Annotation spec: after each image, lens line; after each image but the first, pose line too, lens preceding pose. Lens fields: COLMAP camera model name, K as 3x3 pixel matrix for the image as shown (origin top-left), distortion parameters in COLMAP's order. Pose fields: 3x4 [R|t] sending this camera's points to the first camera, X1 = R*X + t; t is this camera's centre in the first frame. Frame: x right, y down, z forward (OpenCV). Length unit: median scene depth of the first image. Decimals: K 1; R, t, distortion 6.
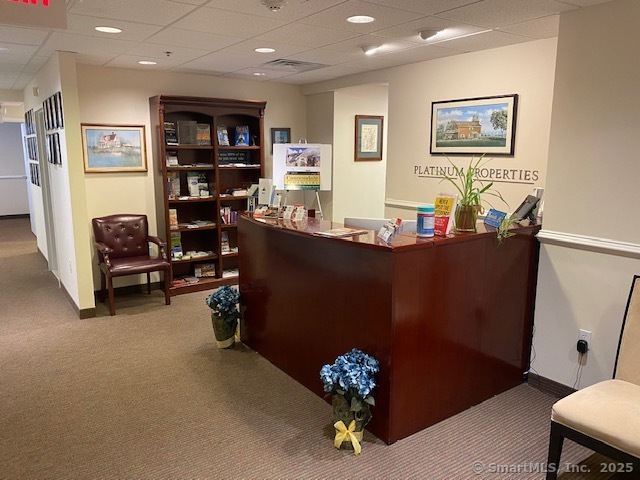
lens RADIAL K [[486.5, 0, 321.4], [0, 486.5, 241.5], [0, 0, 1]] dist [-0.005956, -0.015307]
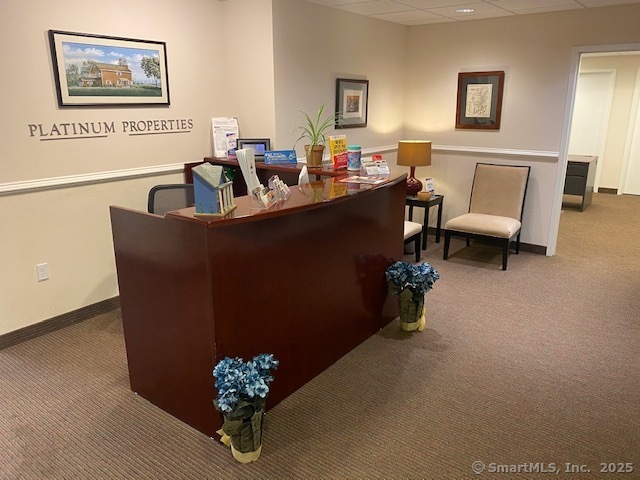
lens RADIAL K [[486.5, 0, 322.2], [0, 486.5, 239.1], [0, 0, 1]] dist [-0.005956, -0.015307]
pose [[-0.300461, -0.269314, 0.914983, -0.659648], [0.167632, 0.929465, 0.328624, -0.187860], [-0.938948, 0.252119, -0.234122, 0.958950]]
